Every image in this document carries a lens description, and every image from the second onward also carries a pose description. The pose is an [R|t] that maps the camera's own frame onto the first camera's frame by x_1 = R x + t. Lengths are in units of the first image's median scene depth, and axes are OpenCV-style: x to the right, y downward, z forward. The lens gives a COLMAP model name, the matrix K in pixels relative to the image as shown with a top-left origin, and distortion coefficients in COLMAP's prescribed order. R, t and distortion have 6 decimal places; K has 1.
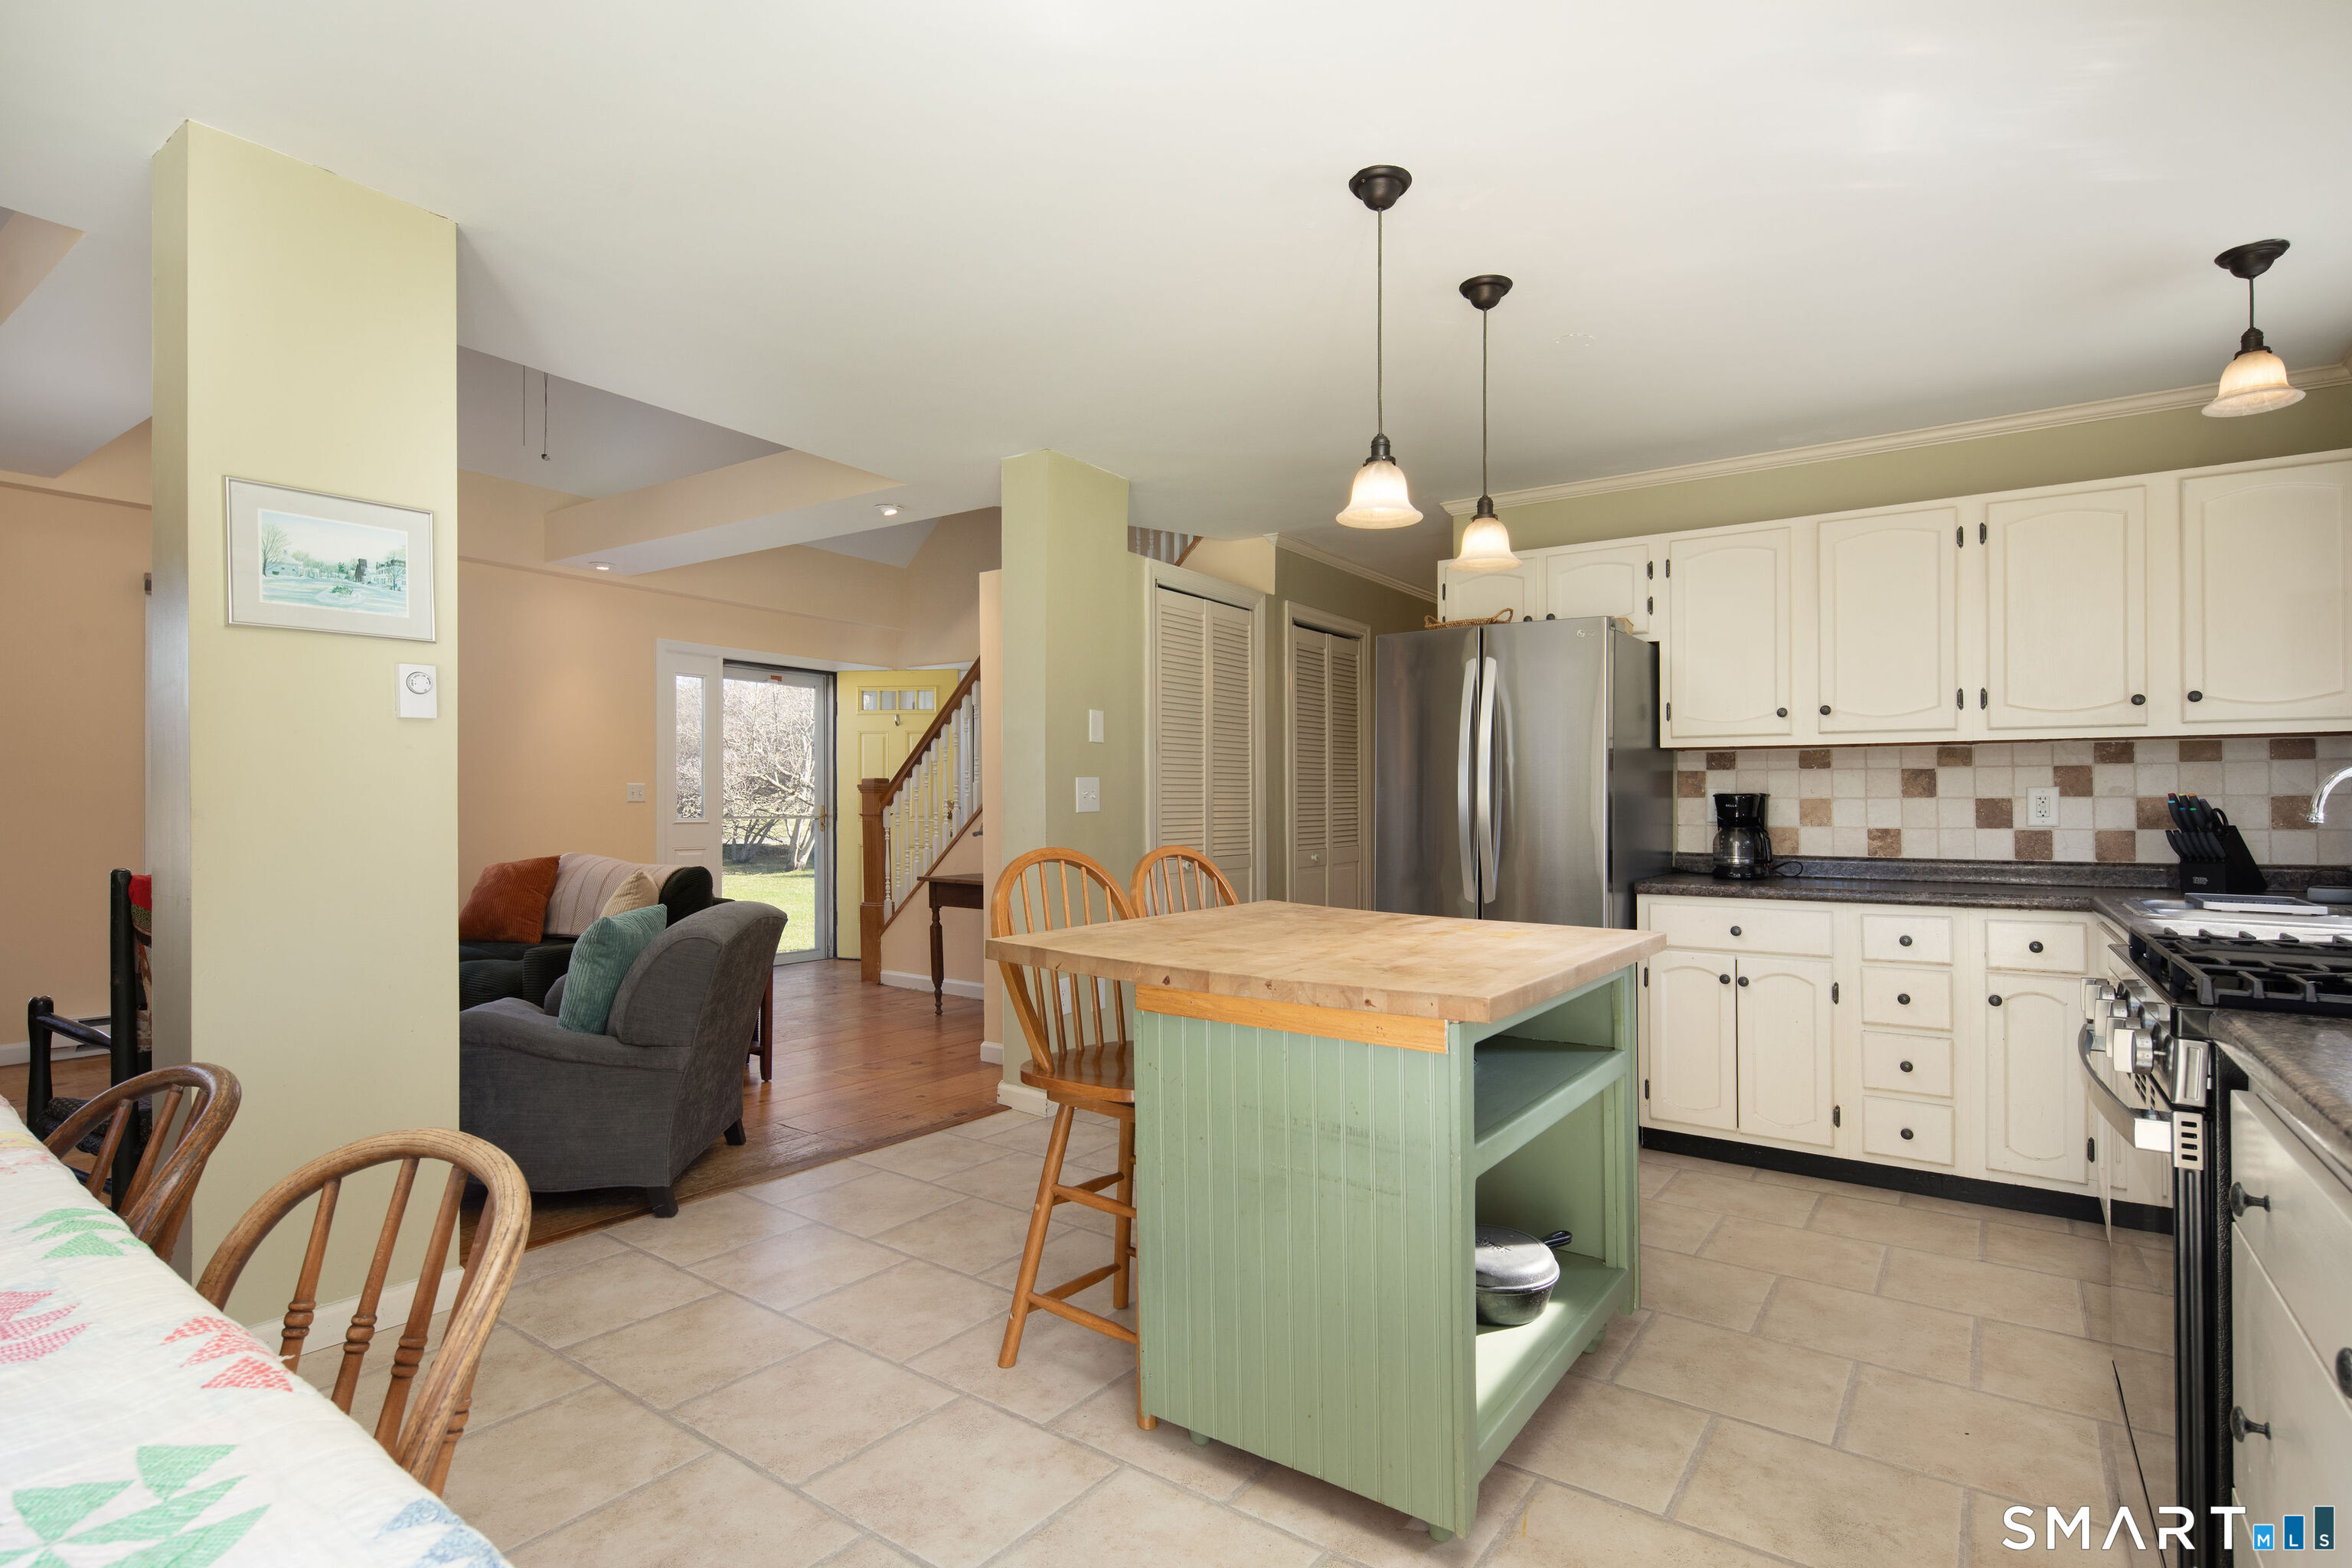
lens RADIAL K [[1158.0, 0, 1194.7], [0, 1158.0, 824.6], [0, 0, 1]] dist [0.008601, -0.003651]
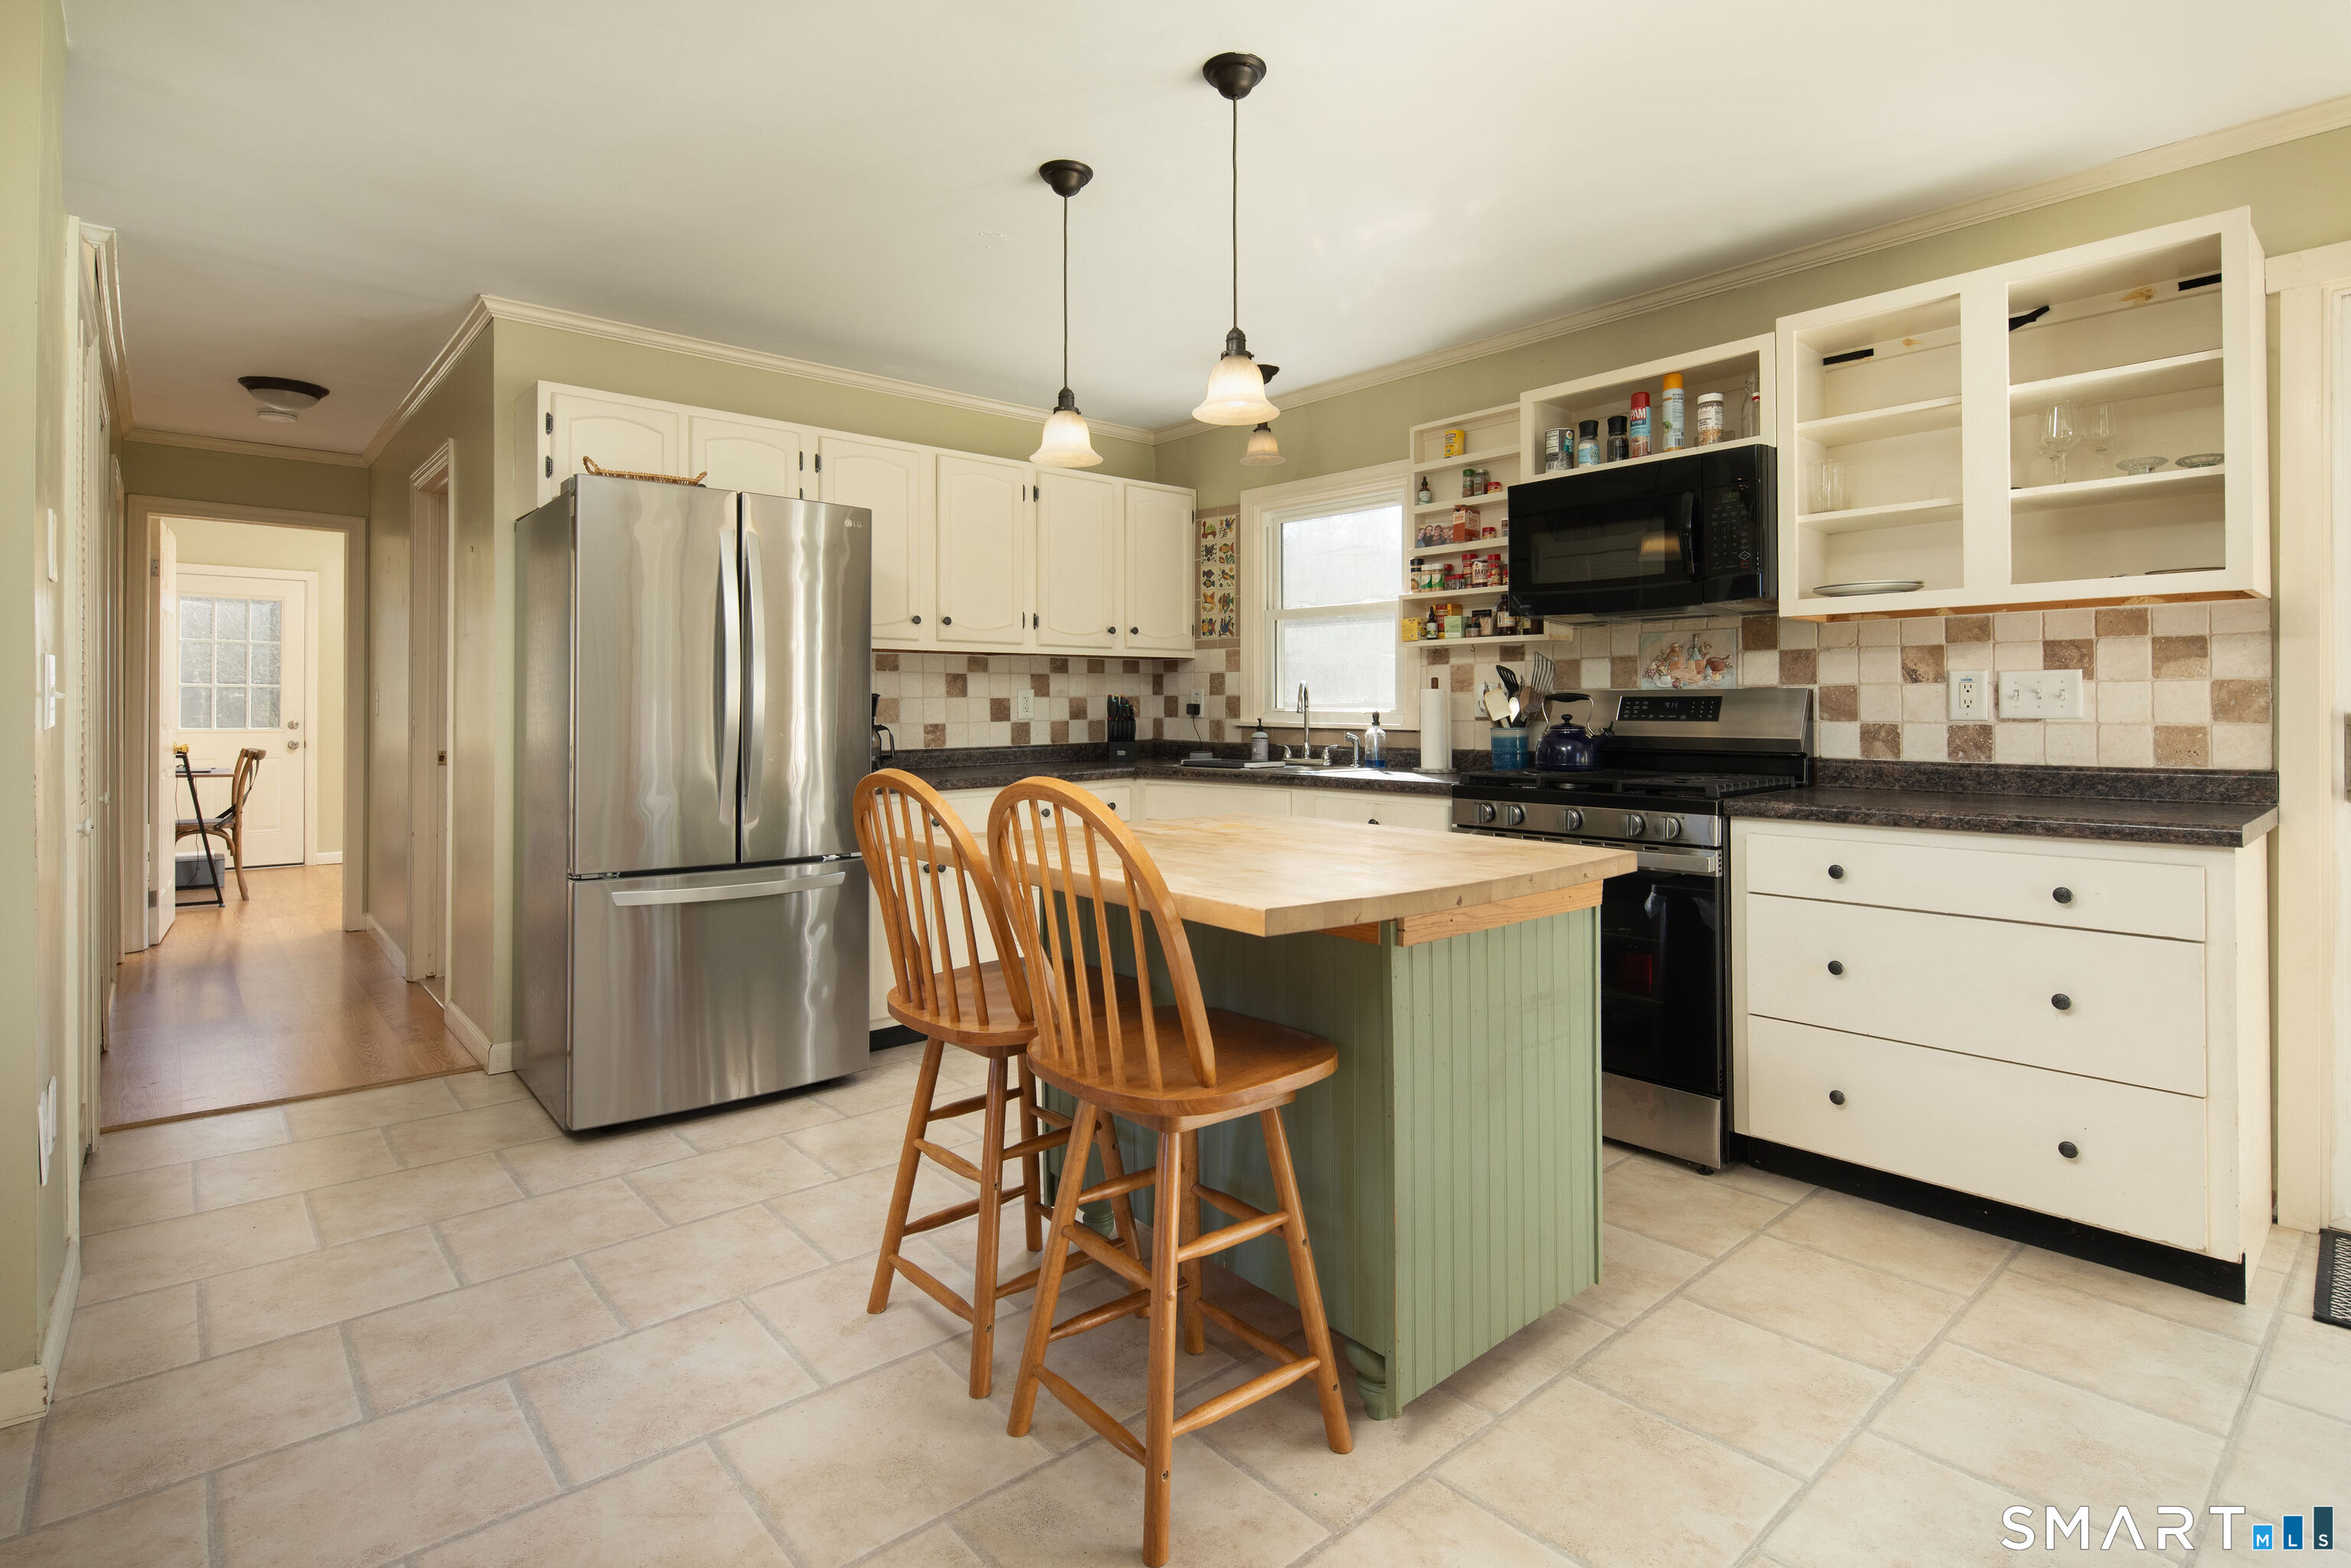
lens RADIAL K [[1157.5, 0, 1161.7], [0, 1157.5, 699.0], [0, 0, 1]] dist [0.008601, -0.003651]
pose [[0.224531, 0.002145, 0.974465, -0.522036], [0.023187, 0.999703, -0.007543, -0.008155], [-0.974191, 0.024289, 0.224415, 0.549401]]
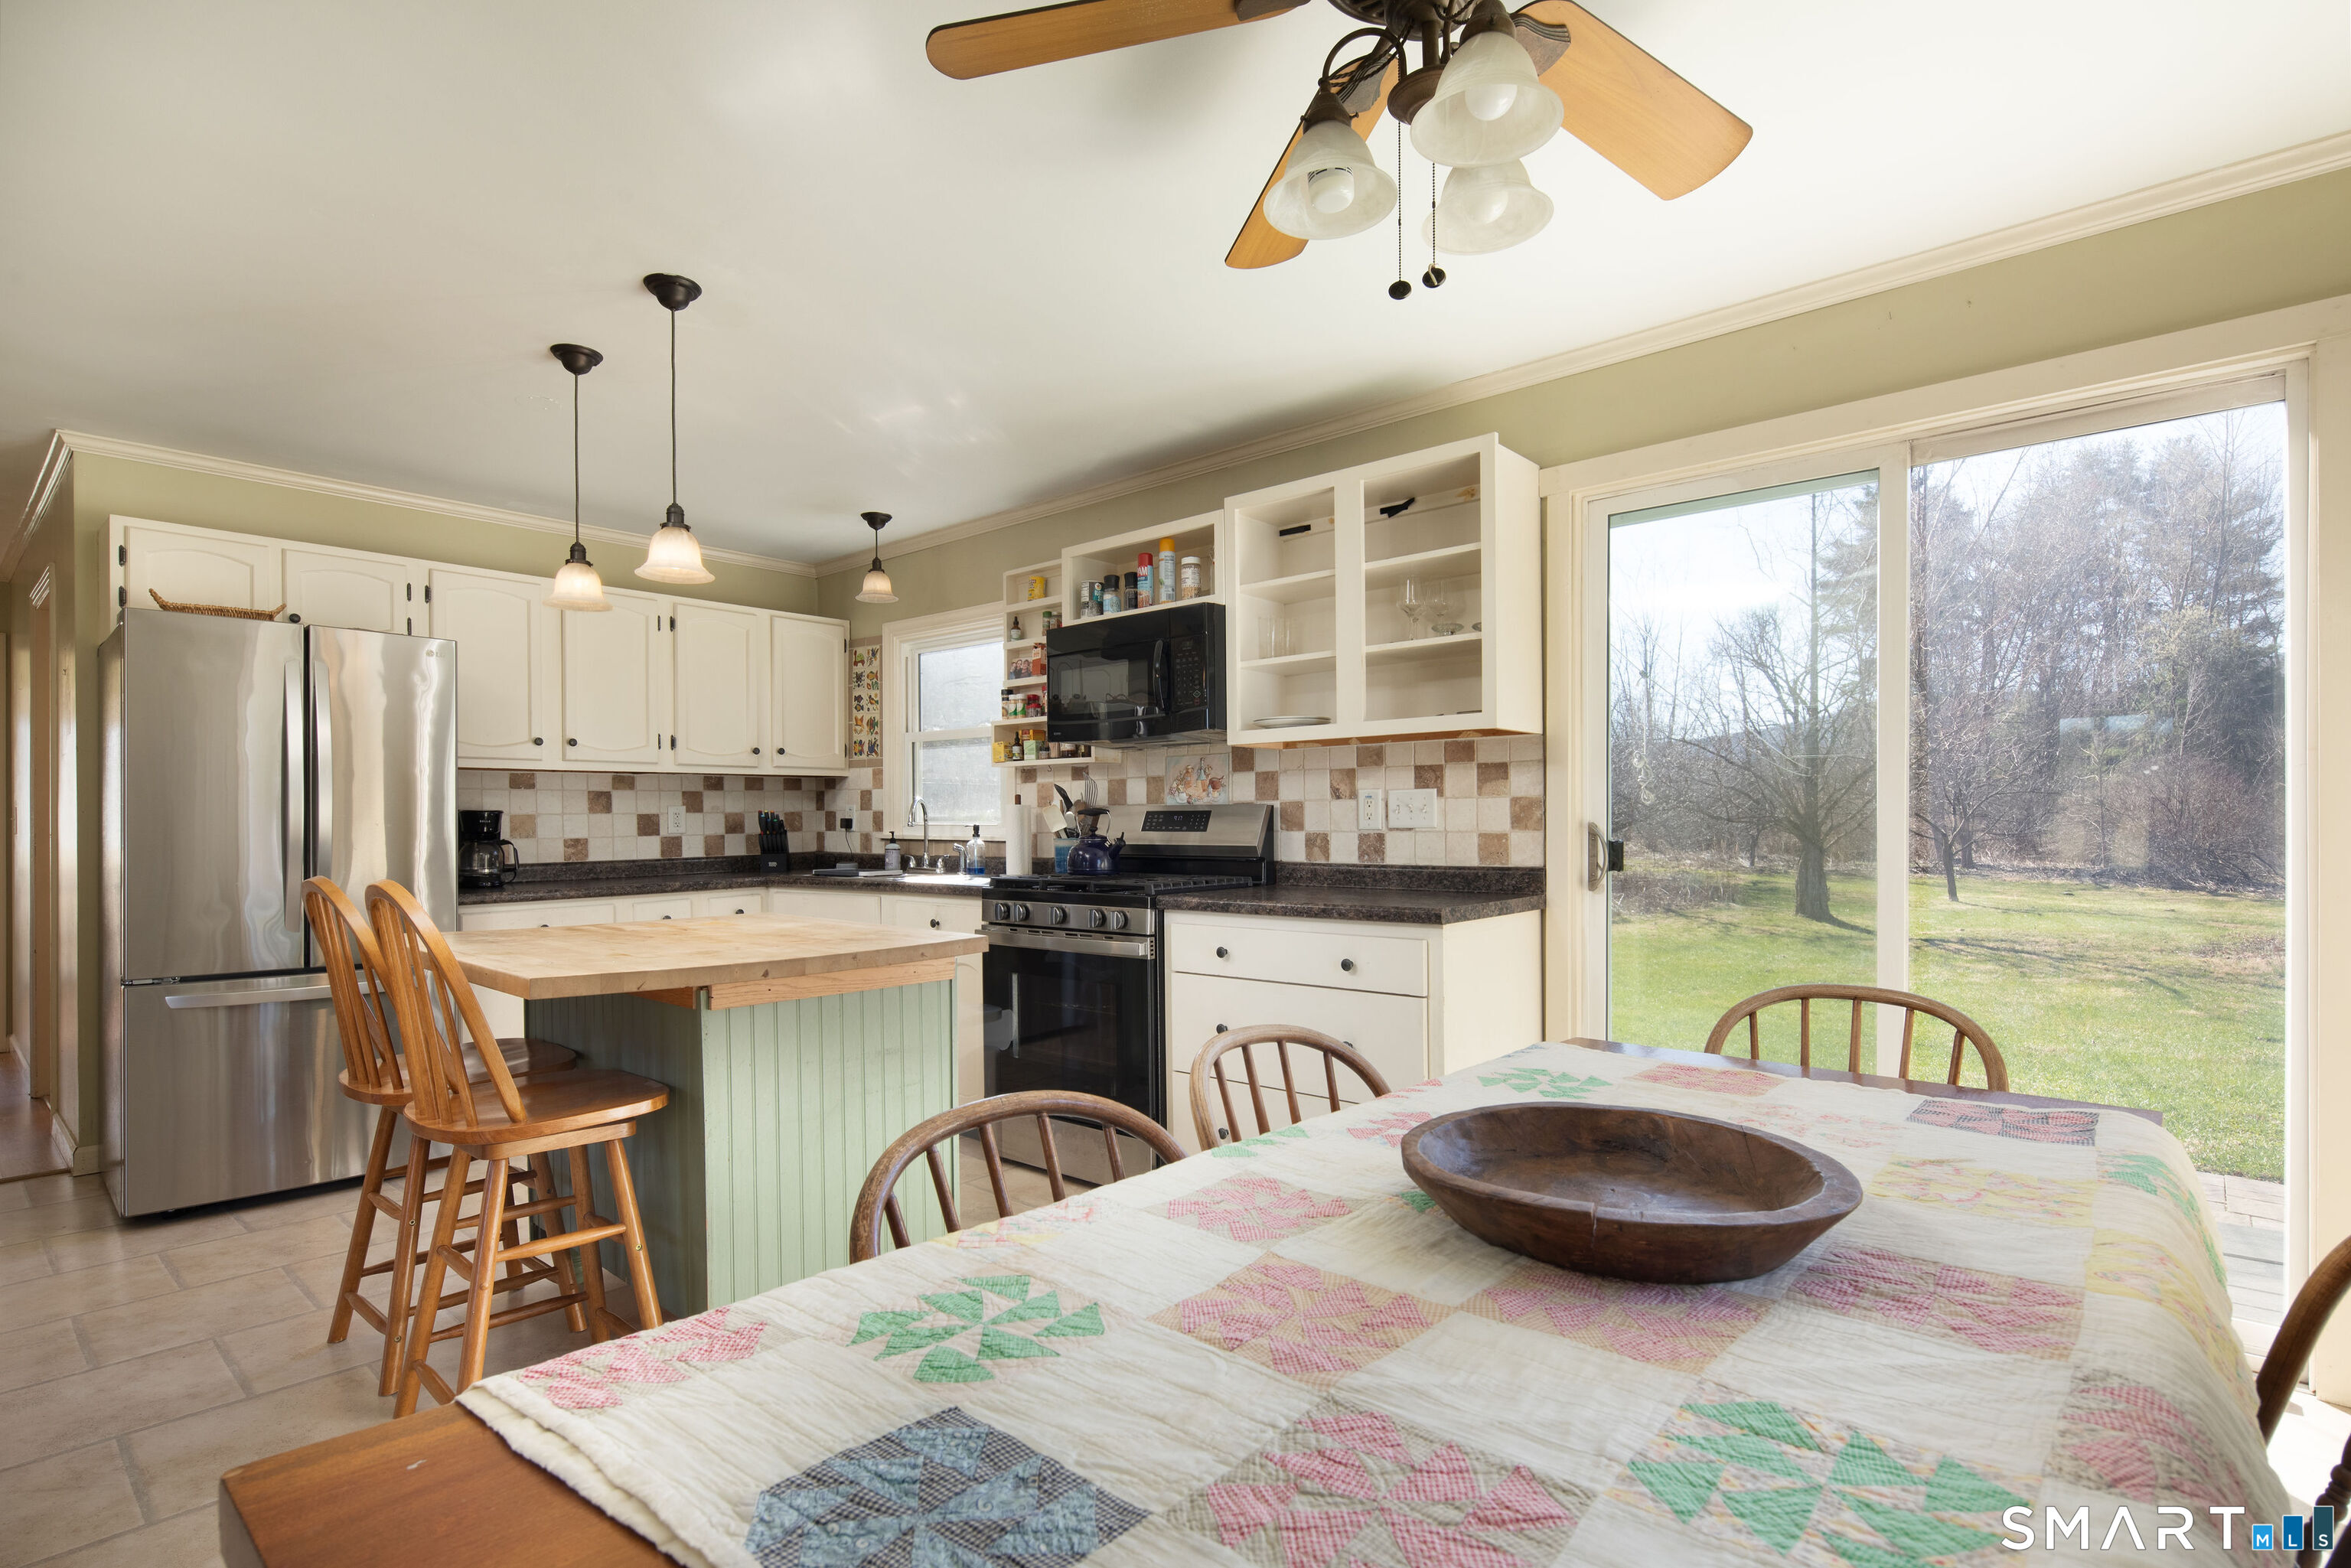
lens RADIAL K [[1157.5, 0, 1166.5], [0, 1157.5, 817.5], [0, 0, 1]] dist [0.008601, -0.003651]
pose [[0.101783, -0.002197, 0.994804, -0.614889], [0.027304, 0.999627, -0.000586, -0.001165], [-0.994432, 0.027222, 0.101805, 0.260030]]
